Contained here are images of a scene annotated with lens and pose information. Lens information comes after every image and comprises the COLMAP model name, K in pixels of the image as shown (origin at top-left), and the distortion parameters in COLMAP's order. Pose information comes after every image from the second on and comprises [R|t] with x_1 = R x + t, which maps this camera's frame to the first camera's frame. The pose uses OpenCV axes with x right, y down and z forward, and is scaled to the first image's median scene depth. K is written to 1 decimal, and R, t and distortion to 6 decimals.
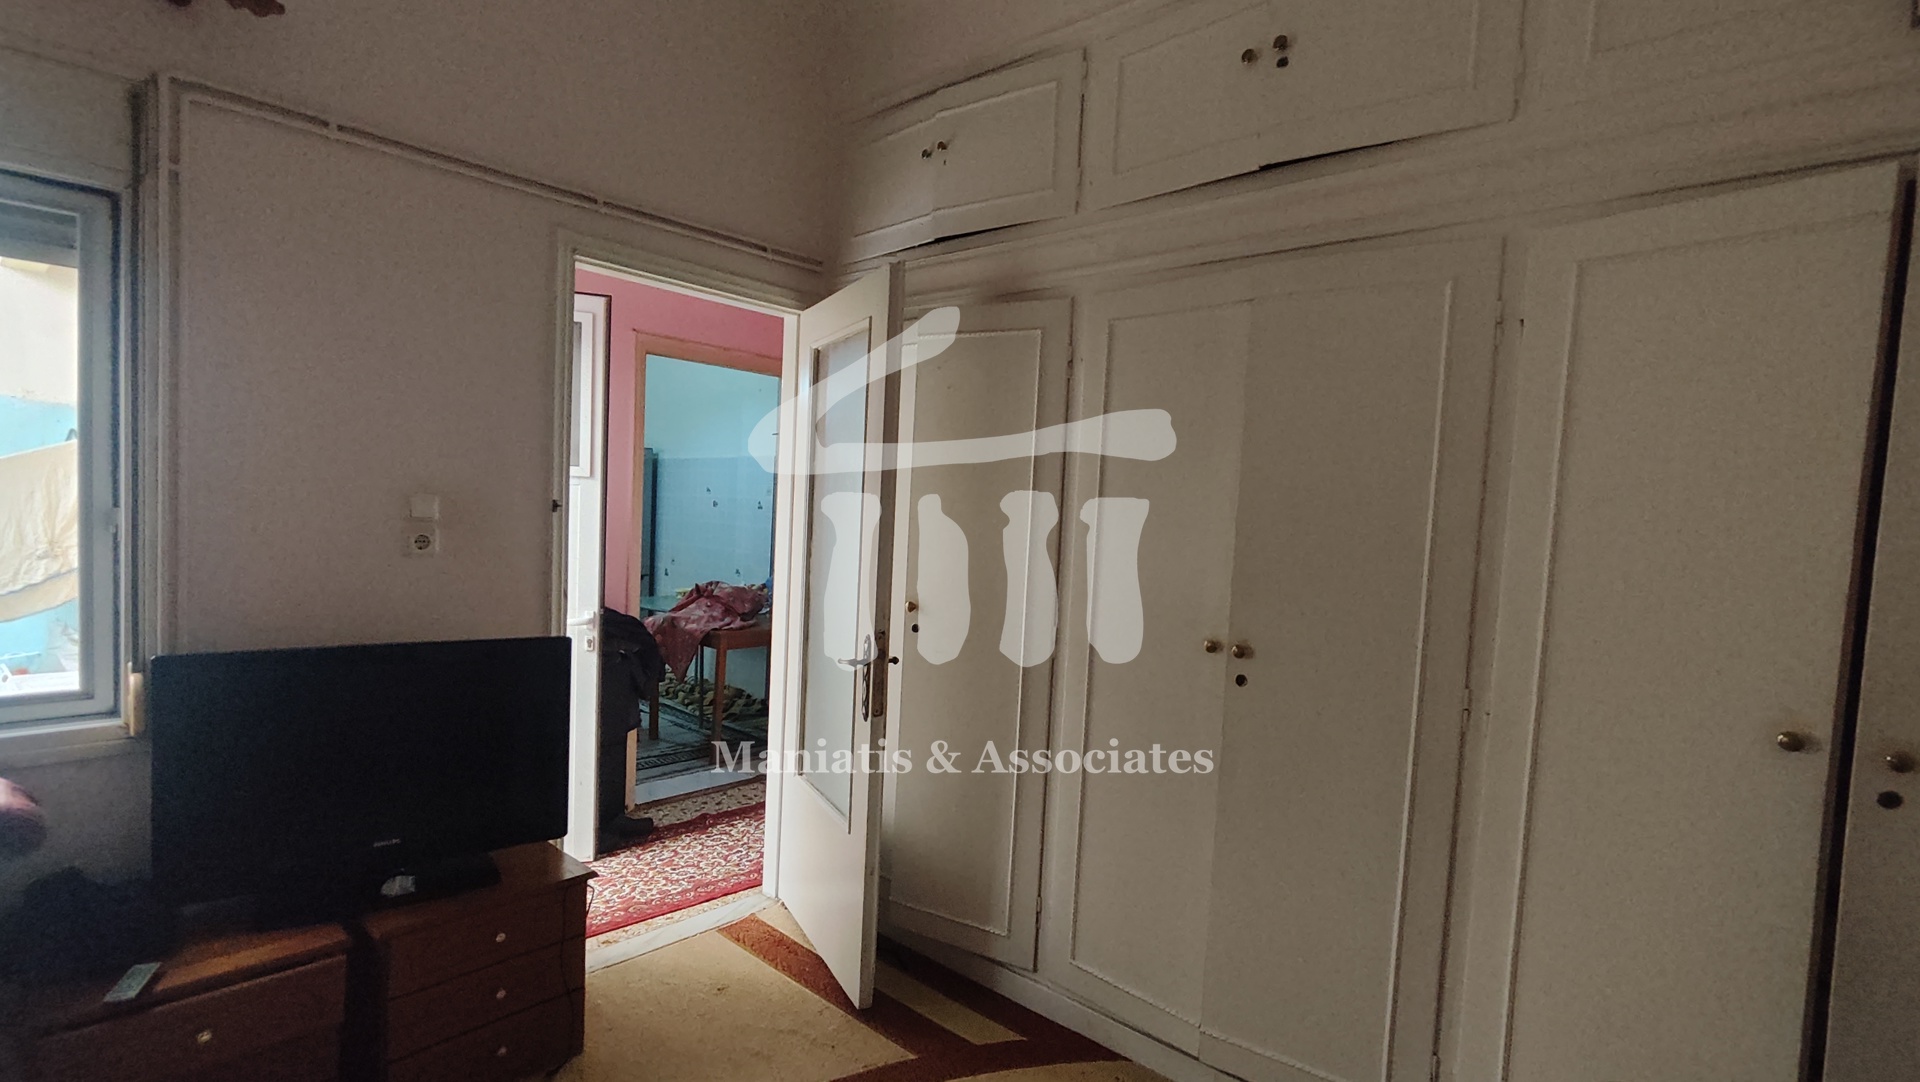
lens RADIAL K [[872.9, 0, 978.3], [0, 872.9, 563.3], [0, 0, 1]] dist [-0.004273, -0.000120]
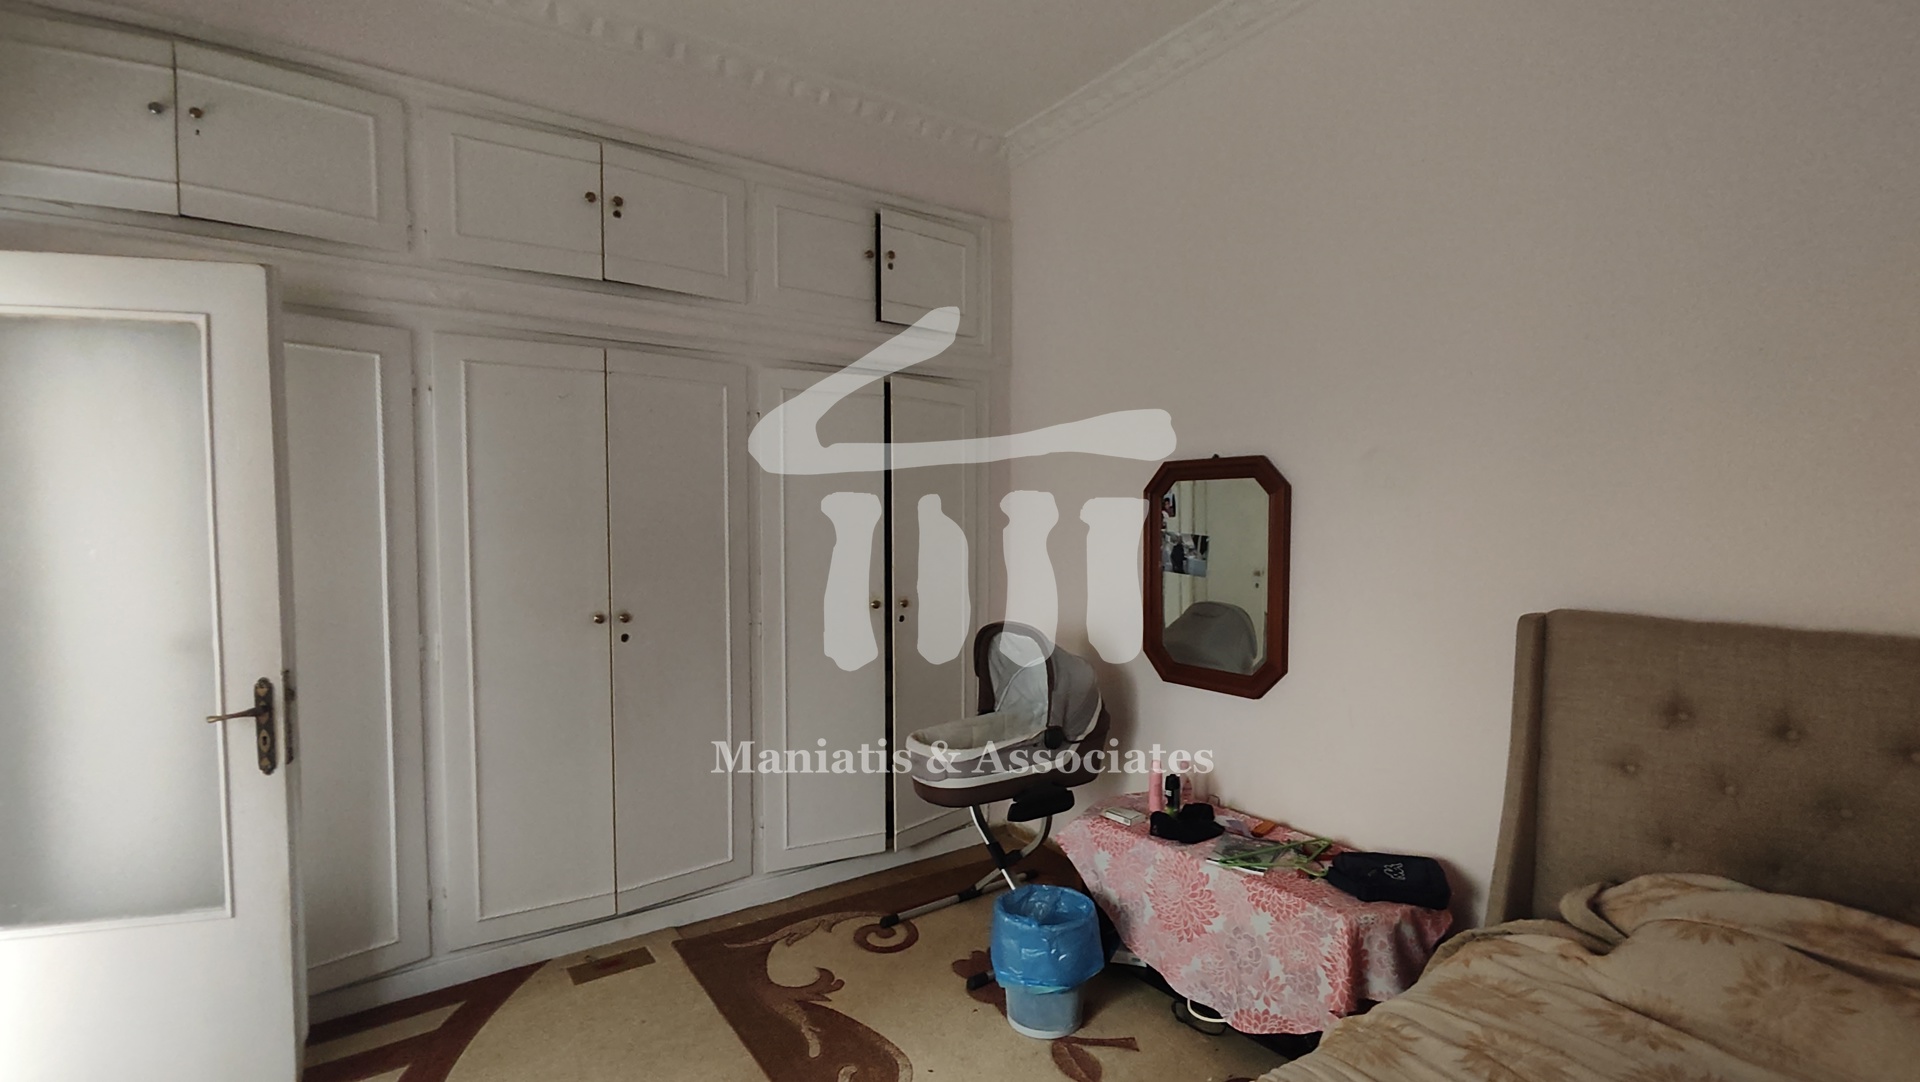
lens RADIAL K [[872.9, 0, 978.3], [0, 872.9, 563.3], [0, 0, 1]] dist [-0.004273, -0.000120]
pose [[0.231583, -0.103892, 0.967252, -0.827157], [0.068929, 0.993534, 0.090212, -0.068144], [-0.970370, 0.045780, 0.237247, 0.075536]]
